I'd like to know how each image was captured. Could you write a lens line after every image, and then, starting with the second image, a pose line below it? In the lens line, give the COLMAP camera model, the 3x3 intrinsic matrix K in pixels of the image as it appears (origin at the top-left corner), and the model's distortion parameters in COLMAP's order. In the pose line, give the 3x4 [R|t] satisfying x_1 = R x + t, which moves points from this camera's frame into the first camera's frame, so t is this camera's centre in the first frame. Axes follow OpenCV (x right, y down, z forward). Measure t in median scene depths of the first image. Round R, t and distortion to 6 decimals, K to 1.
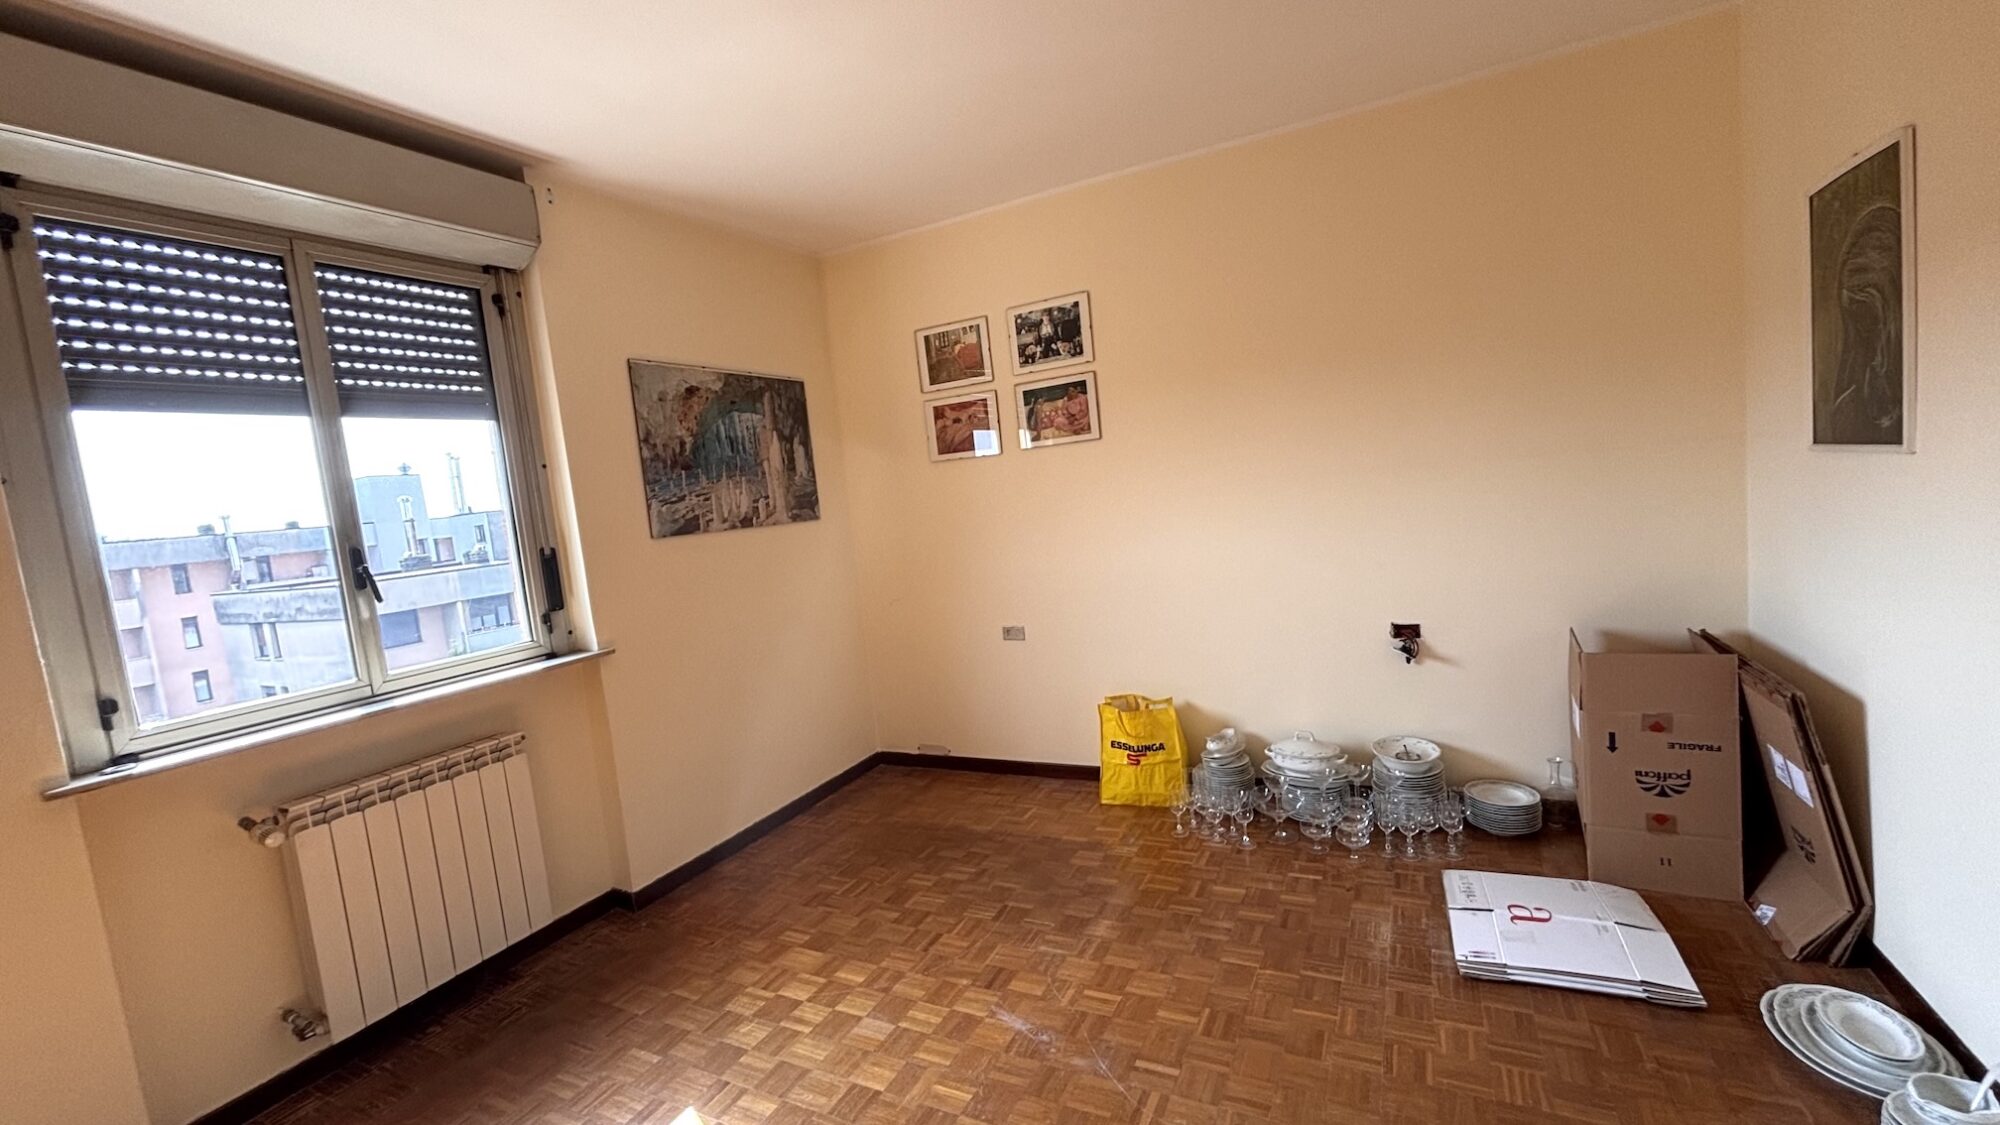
lens RADIAL K [[805.5, 0, 997.0], [0, 805.5, 564.4], [0, 0, 1]] dist [-0.001941, -0.000114]
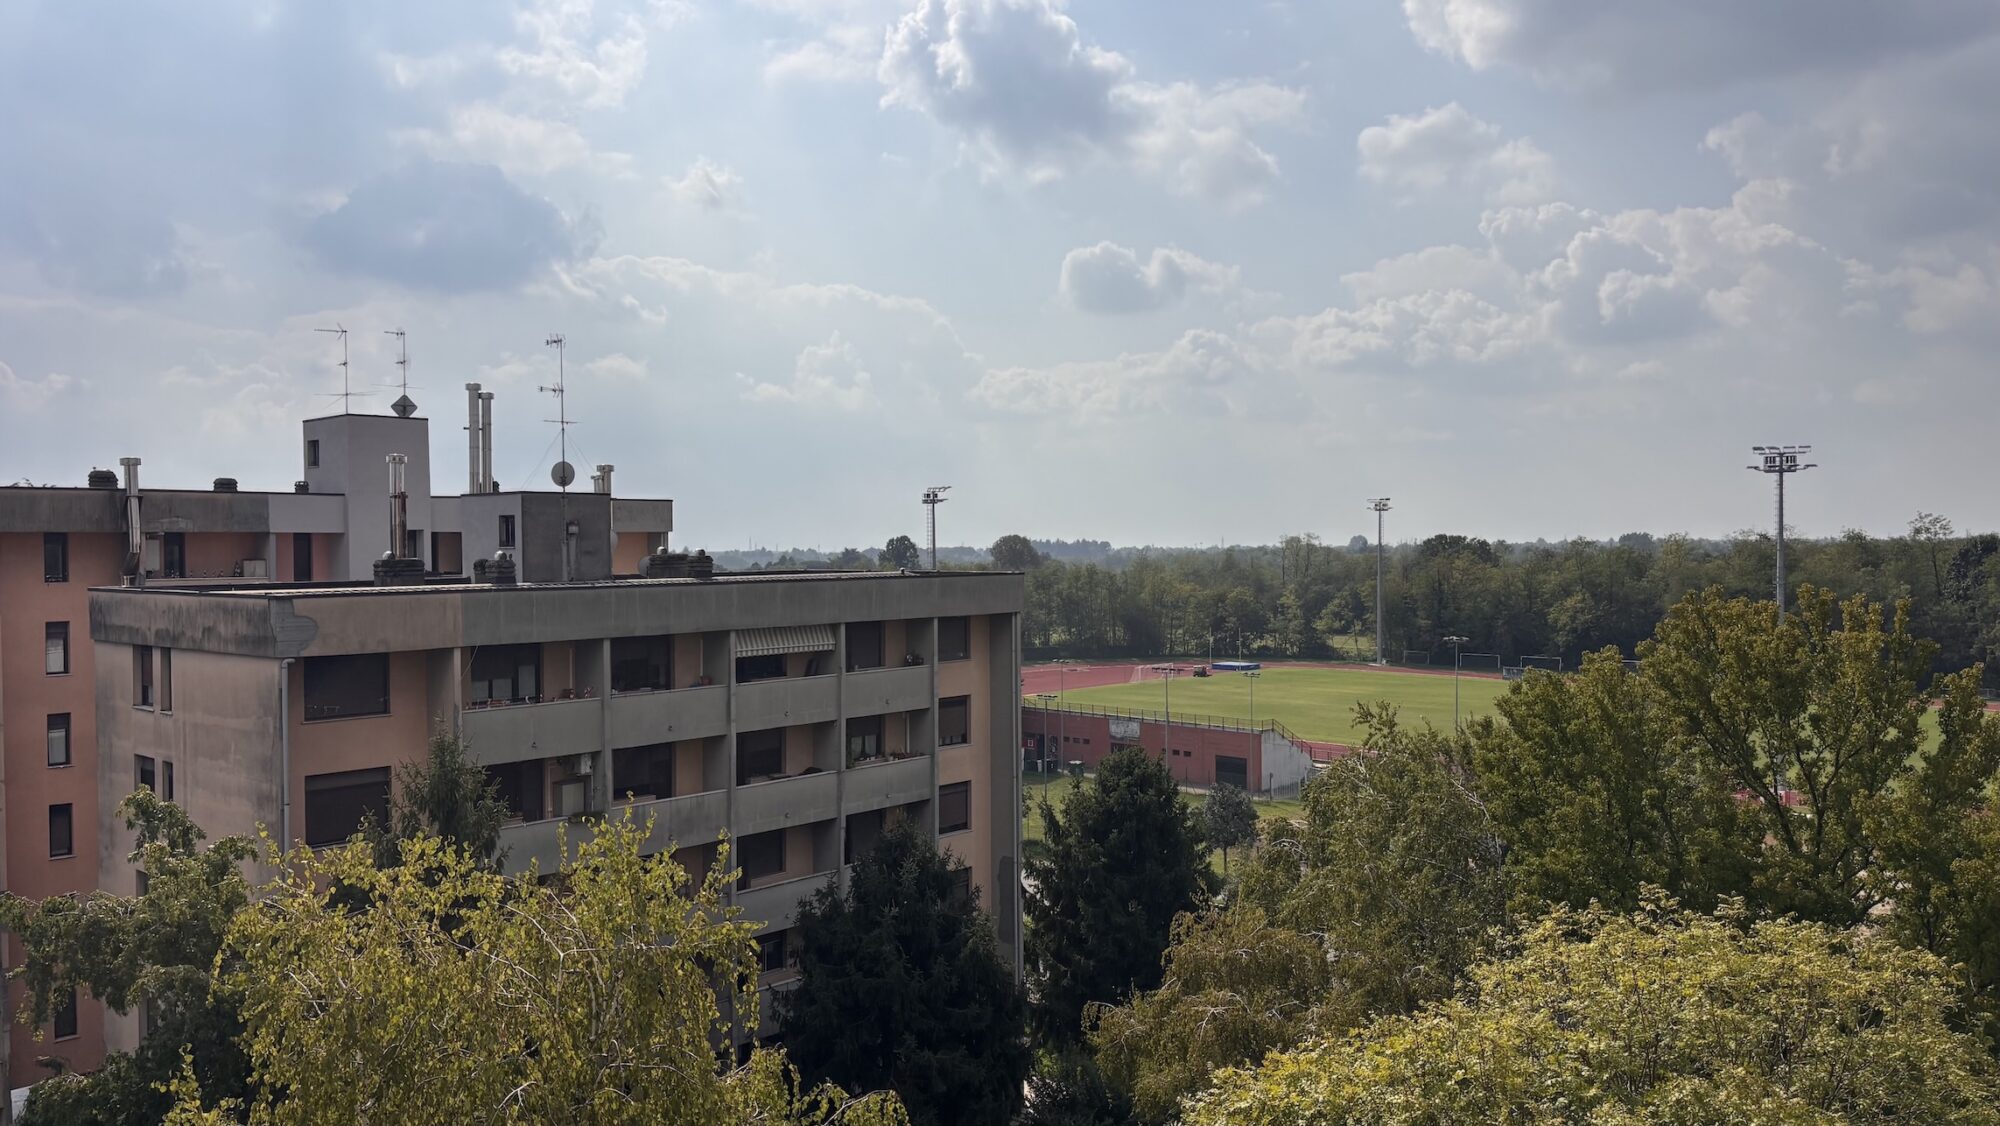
lens RADIAL K [[1482.8, 0, 1002.2], [0, 1482.8, 561.1], [0, 0, 1]] dist [0.010360, 0.003042]
pose [[0.965069, 0.099512, -0.242361, -0.062258], [-0.116051, 0.991724, -0.054914, -0.000166], [0.234890, 0.081122, 0.968631, 0.090246]]
